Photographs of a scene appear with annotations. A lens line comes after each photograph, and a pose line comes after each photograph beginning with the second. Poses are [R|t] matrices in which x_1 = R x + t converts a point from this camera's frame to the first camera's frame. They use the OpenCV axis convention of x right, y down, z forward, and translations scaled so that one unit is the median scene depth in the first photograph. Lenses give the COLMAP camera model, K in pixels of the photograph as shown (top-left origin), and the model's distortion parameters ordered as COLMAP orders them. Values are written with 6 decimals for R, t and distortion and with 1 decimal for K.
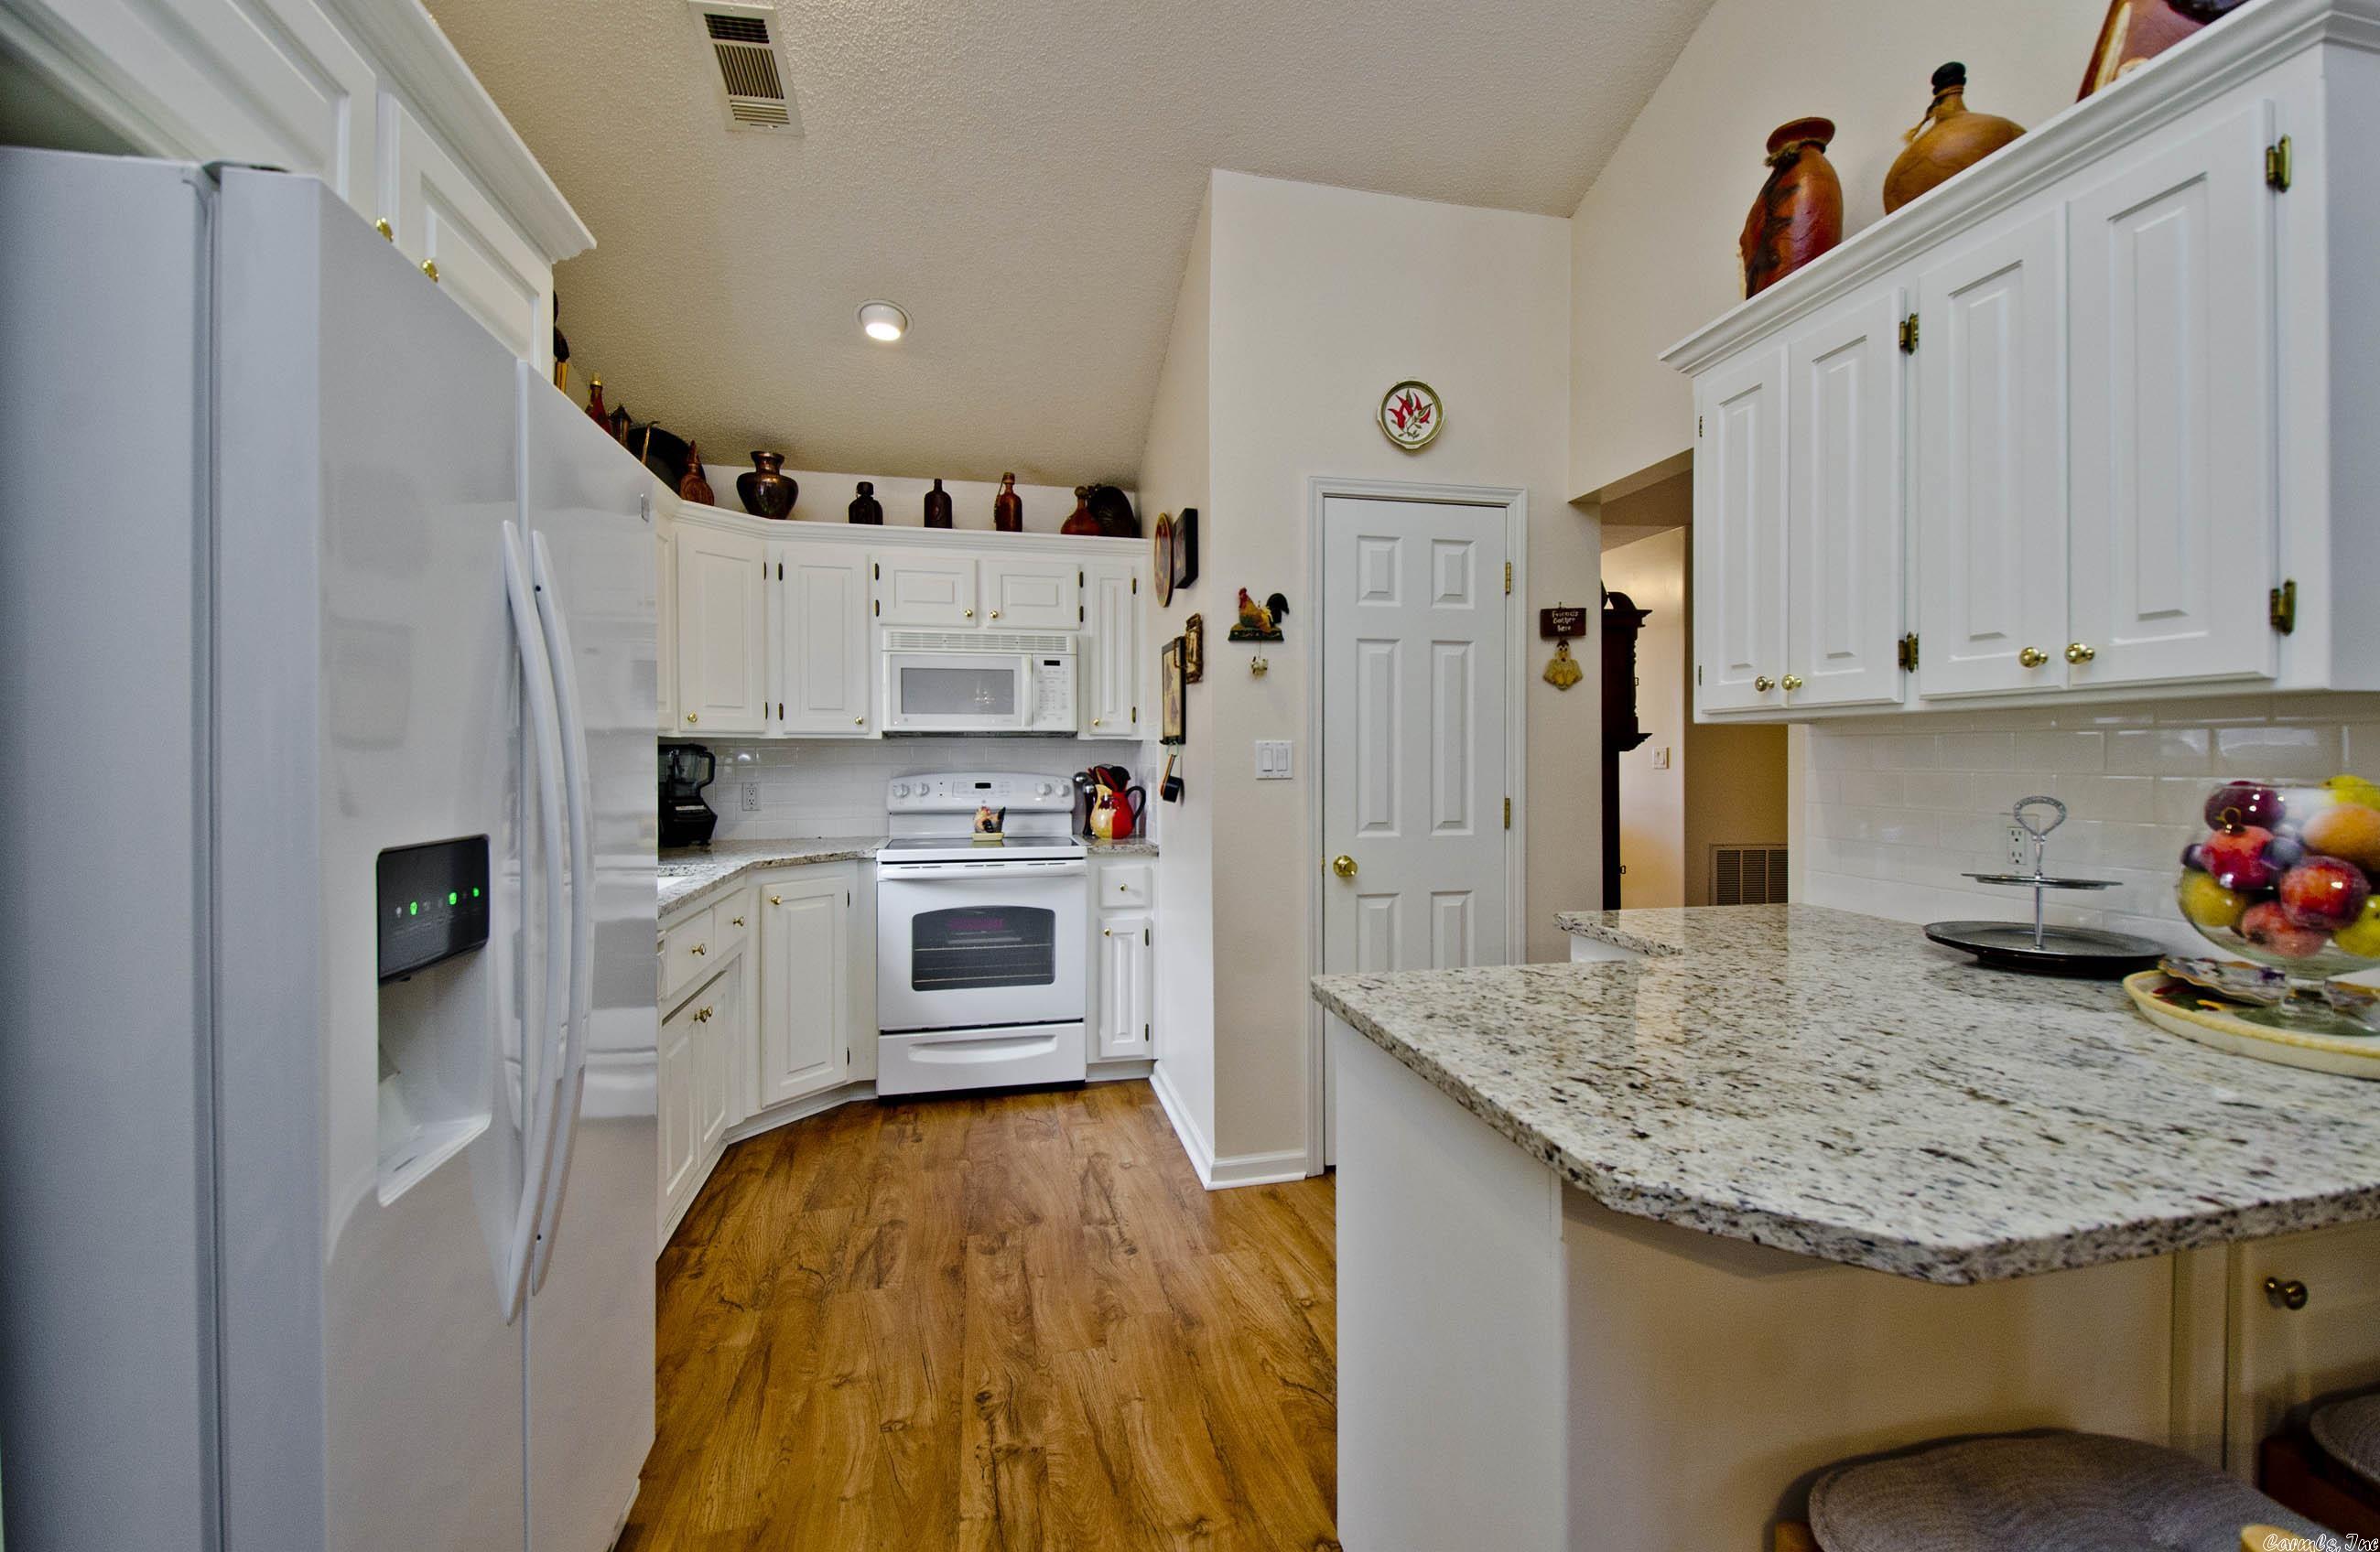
lens RADIAL K [[1023.9, 0, 1252.1], [0, 1023.9, 777.8], [0, 0, 1]] dist [0.000043, -0.000380]
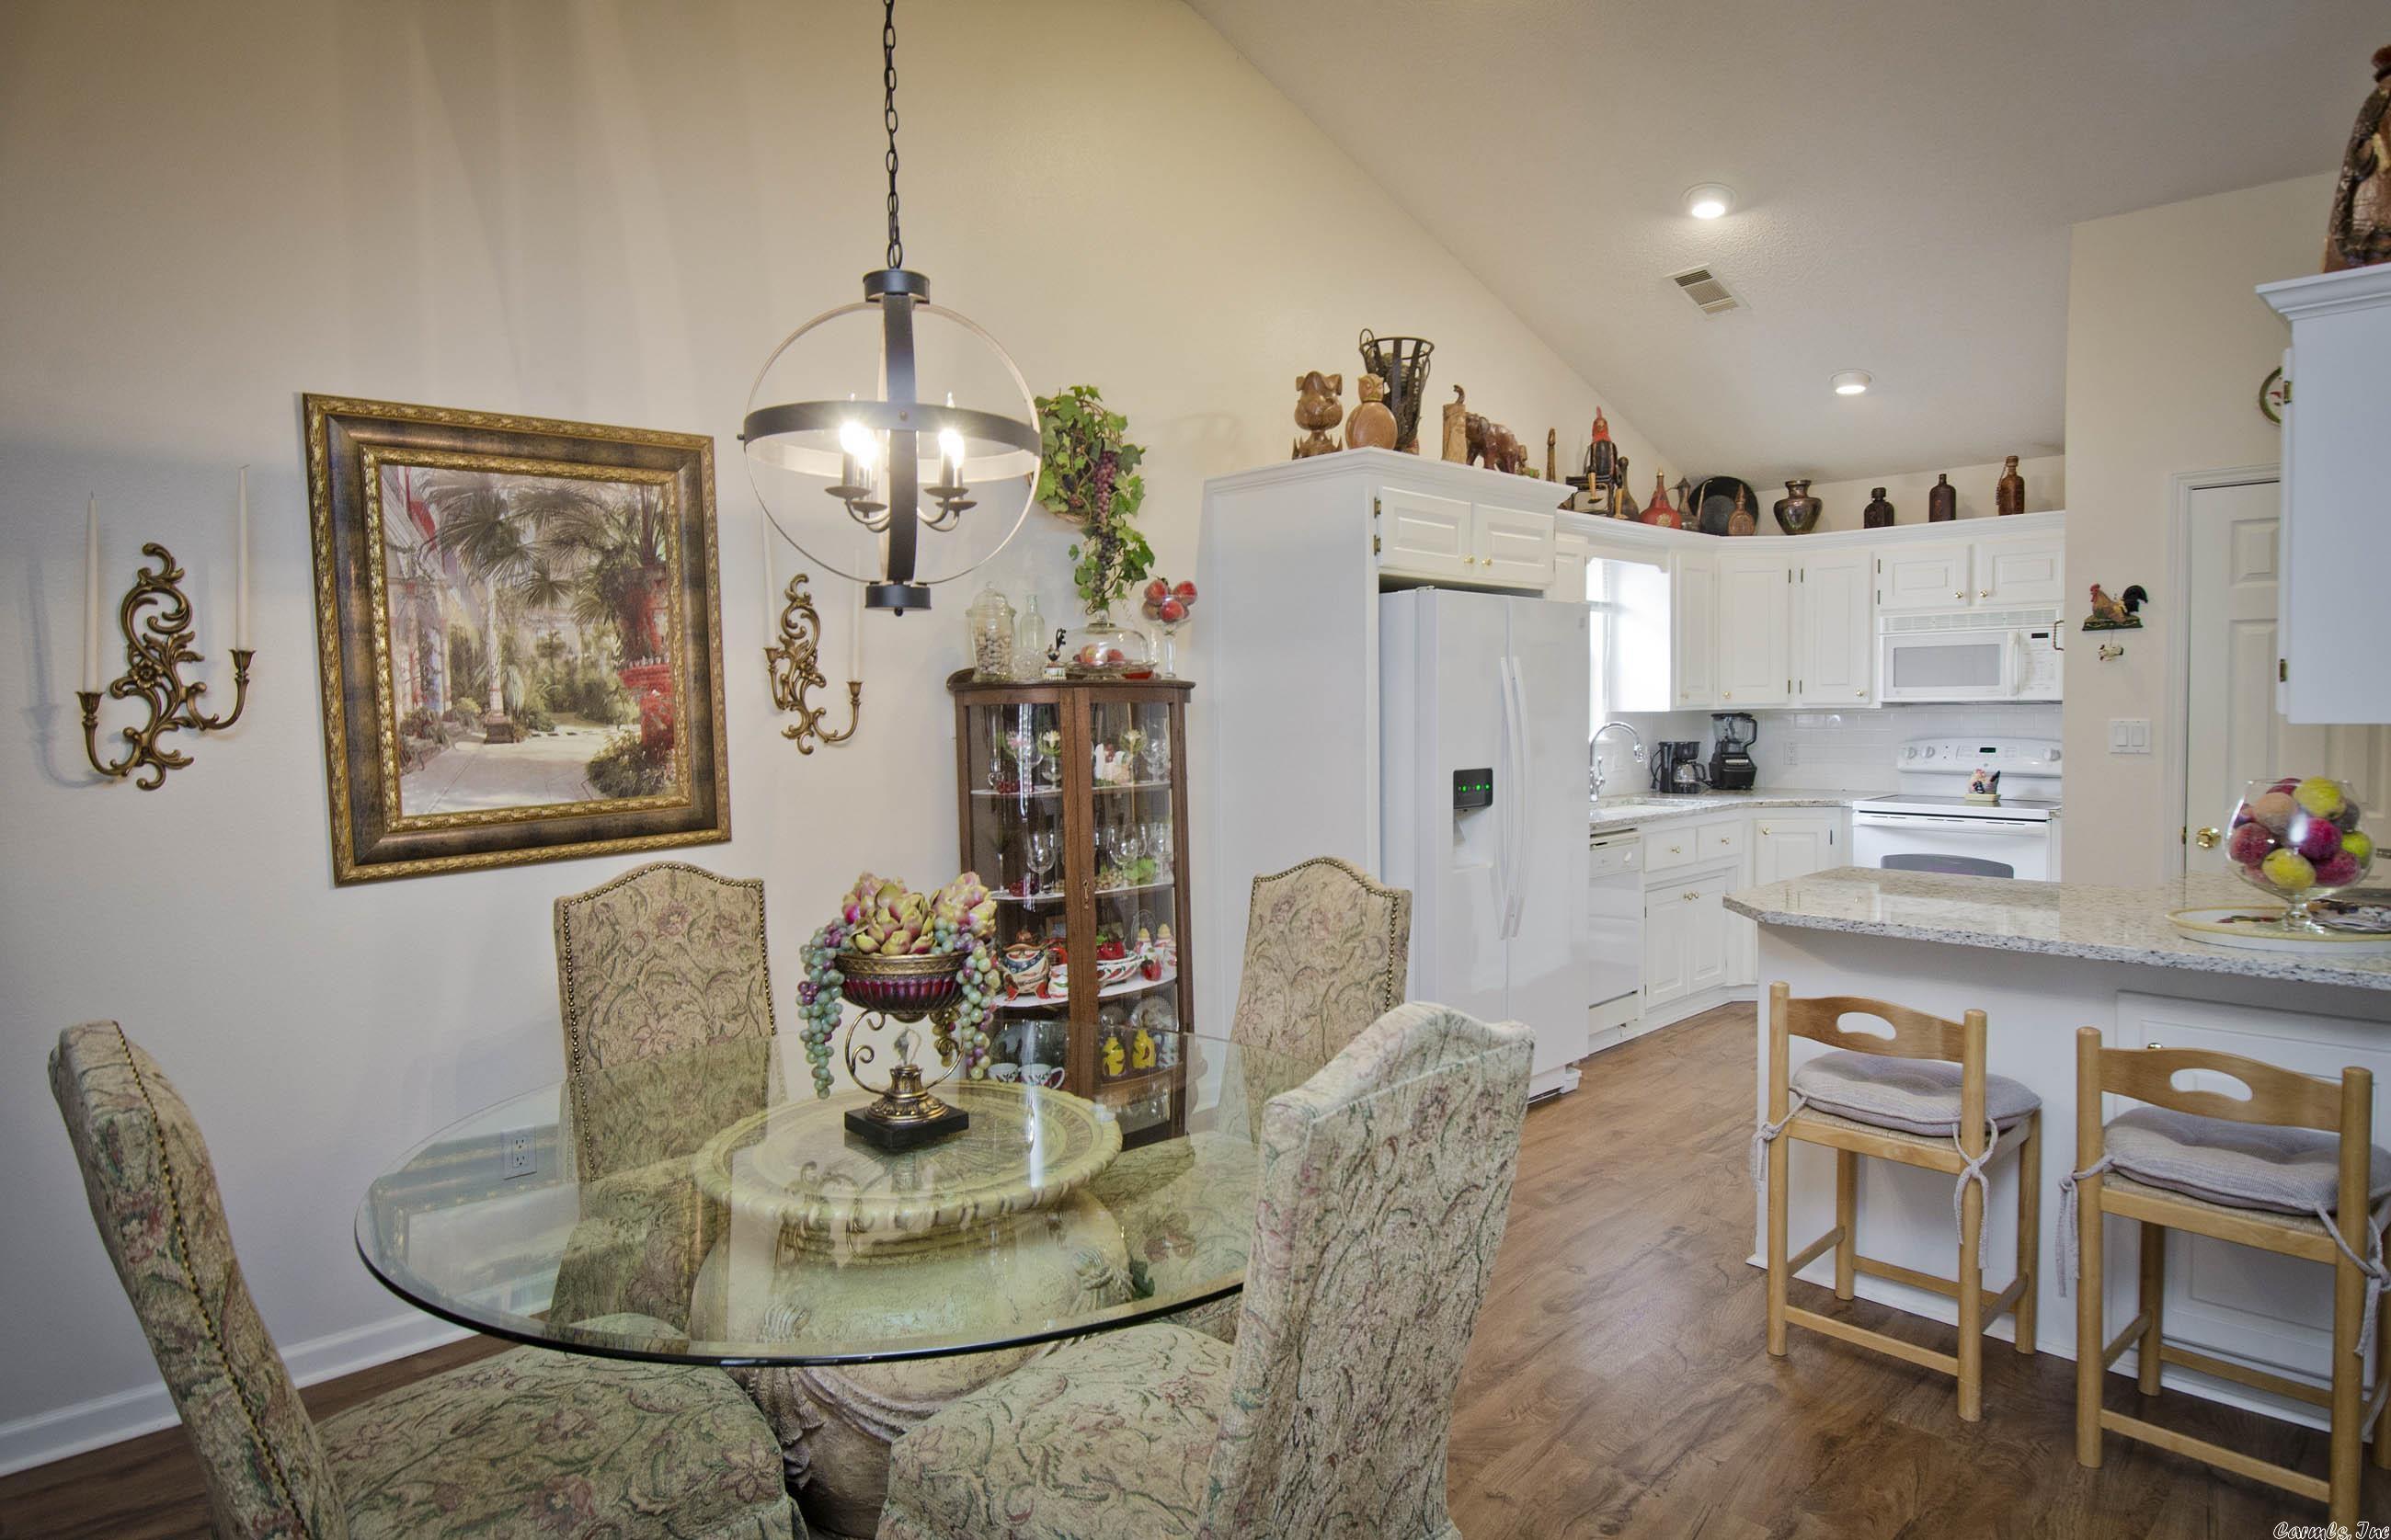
lens RADIAL K [[1305.9, 0, 1185.3], [0, 1305.9, 753.3], [0, 0, 1]] dist [0.019705, -0.010630]
pose [[0.480240, 0.028975, -0.876659, 0.580509], [-0.006817, 0.999547, 0.029303, -0.025078], [0.877111, -0.008096, 0.480220, -0.429284]]
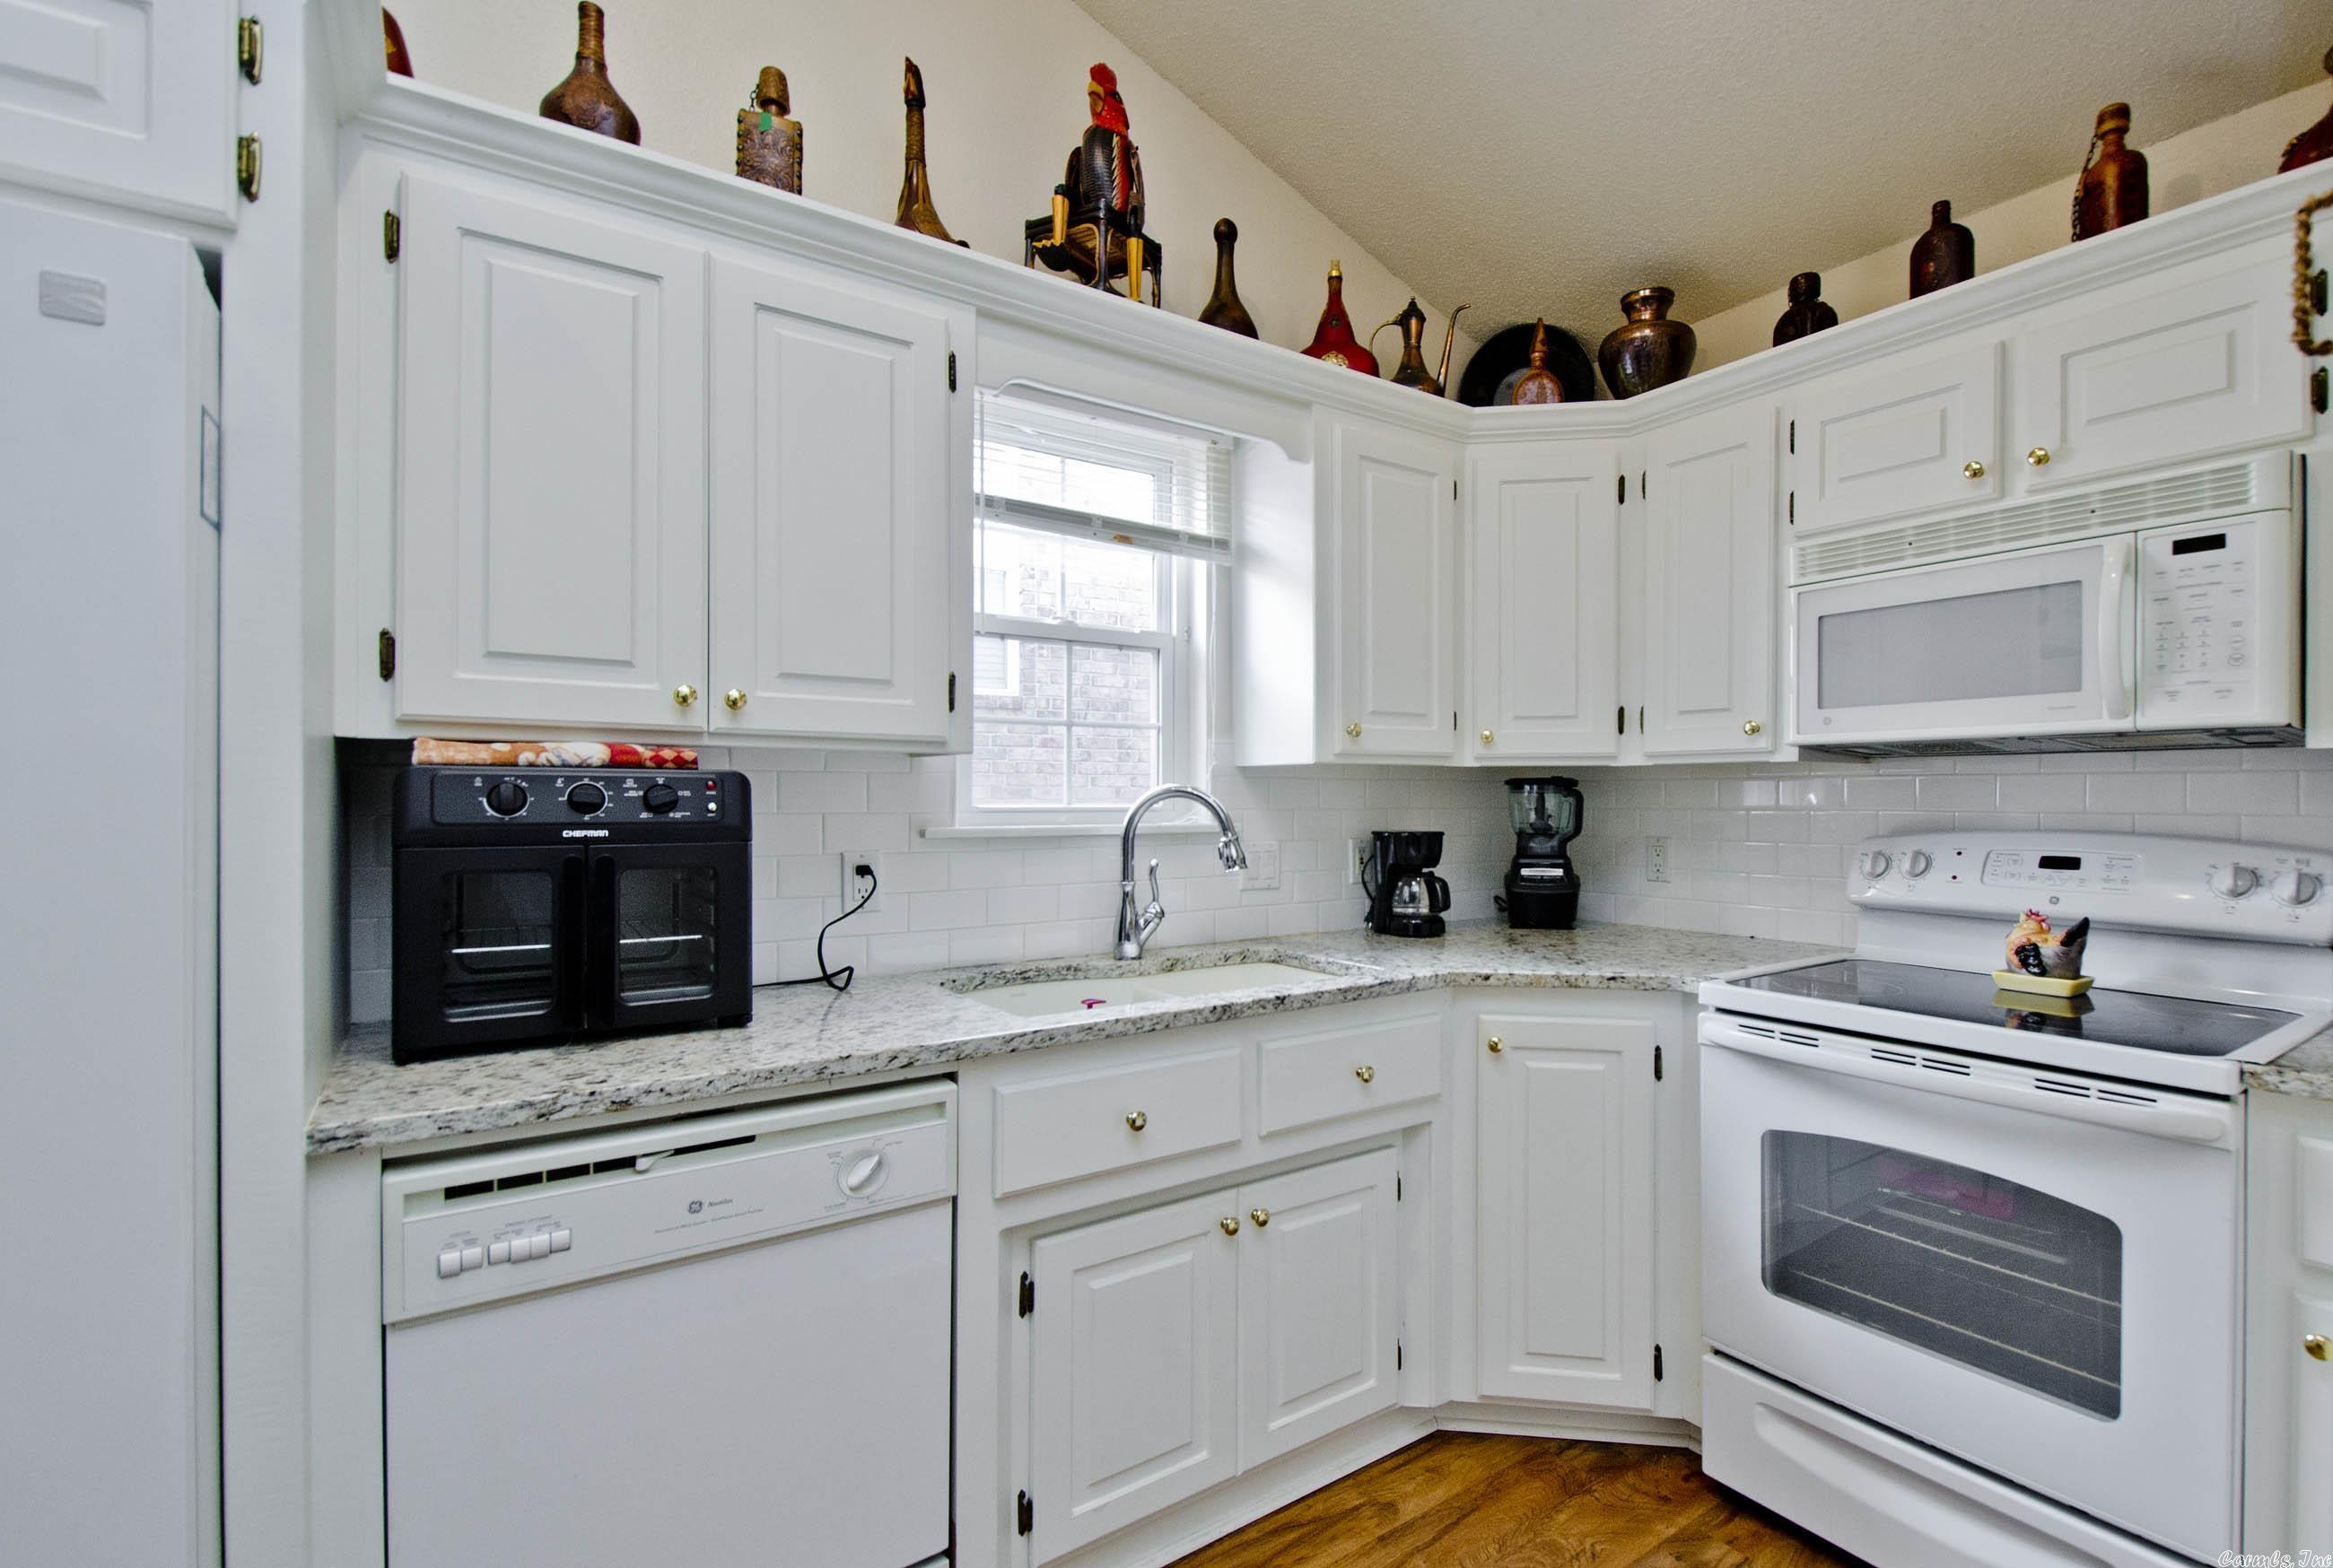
lens RADIAL K [[1120.1, 0, 1238.0], [0, 1120.1, 803.9], [0, 0, 1]] dist [-0.001203, -0.001597]
pose [[0.365605, 0.010370, -0.930712, 0.056068], [-0.014589, 0.999879, 0.005410, -0.015542], [0.930656, 0.011600, 0.365712, 0.536466]]
